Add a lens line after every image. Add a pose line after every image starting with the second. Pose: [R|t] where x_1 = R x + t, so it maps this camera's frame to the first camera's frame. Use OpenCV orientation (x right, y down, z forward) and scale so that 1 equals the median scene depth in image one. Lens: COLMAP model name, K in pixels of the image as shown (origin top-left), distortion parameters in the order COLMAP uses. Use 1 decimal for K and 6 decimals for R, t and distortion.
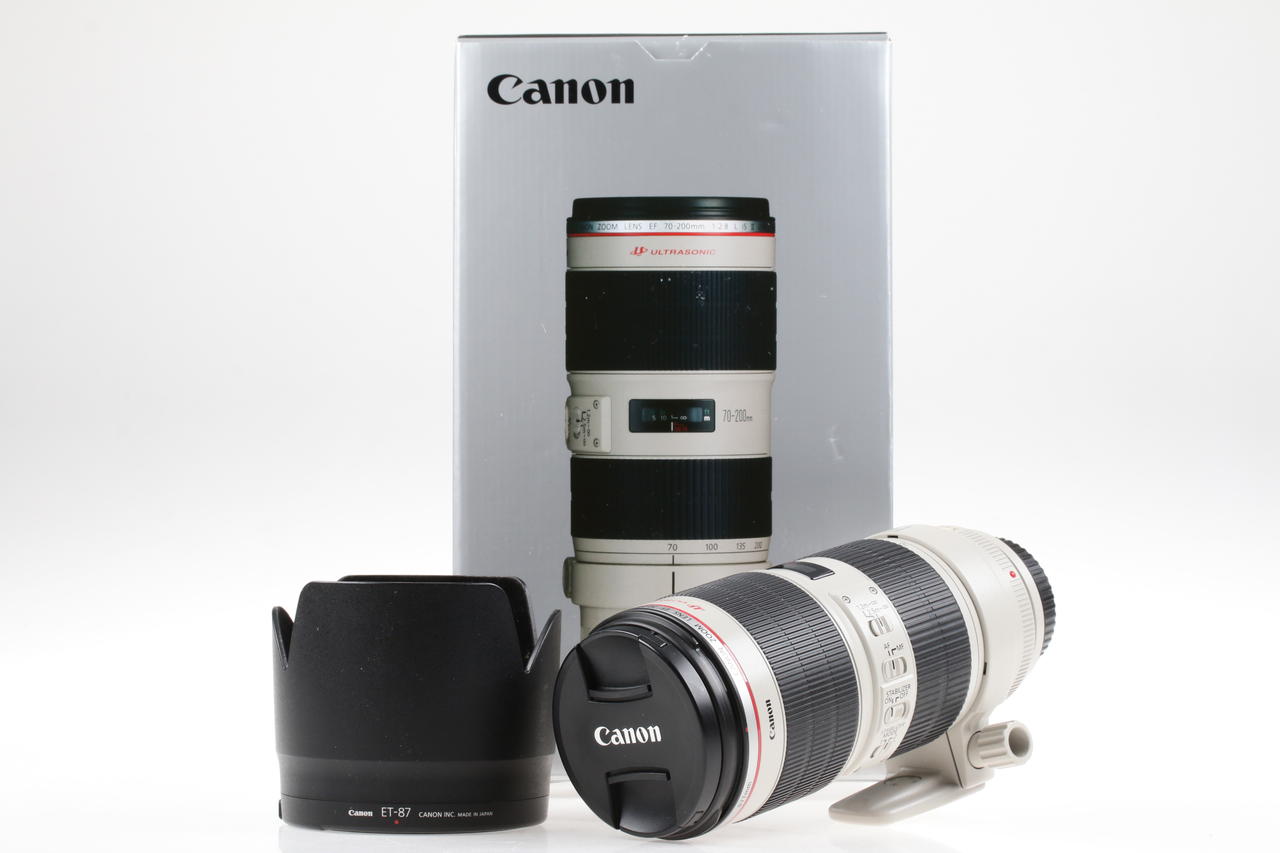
lens RADIAL K [[3546.8, 0, 640.0], [0, 3546.8, 426.5], [0, 0, 1]] dist [0.035621, 0.910625]
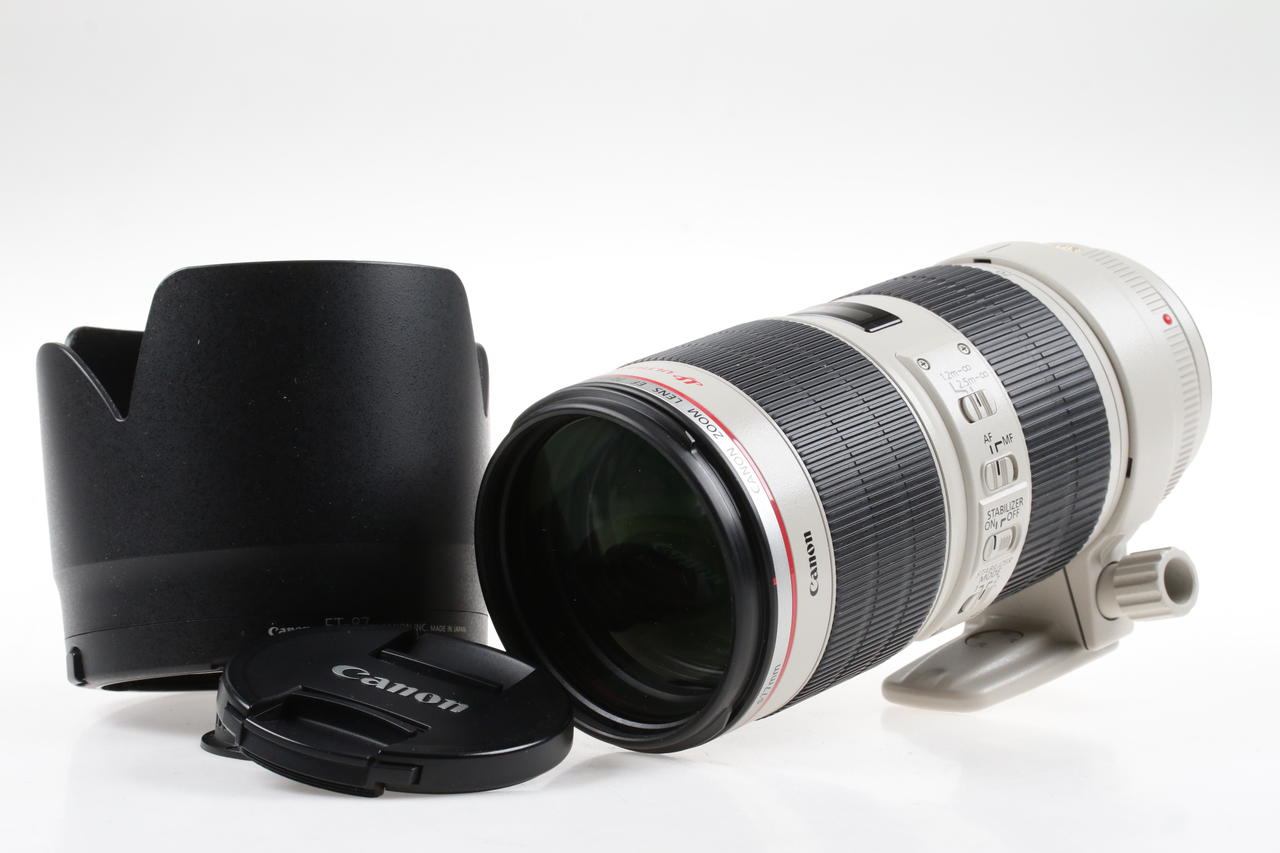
lens RADIAL K [[3546.8, 0, 640.0], [0, 3546.8, 426.5], [0, 0, 1]] dist [0.035621, 0.910625]
pose [[0.999386, -0.001452, 0.035014, -0.013811], [-0.001605, 0.996198, 0.087102, 0.005168], [-0.035008, -0.087105, 0.995584, 0.374600]]
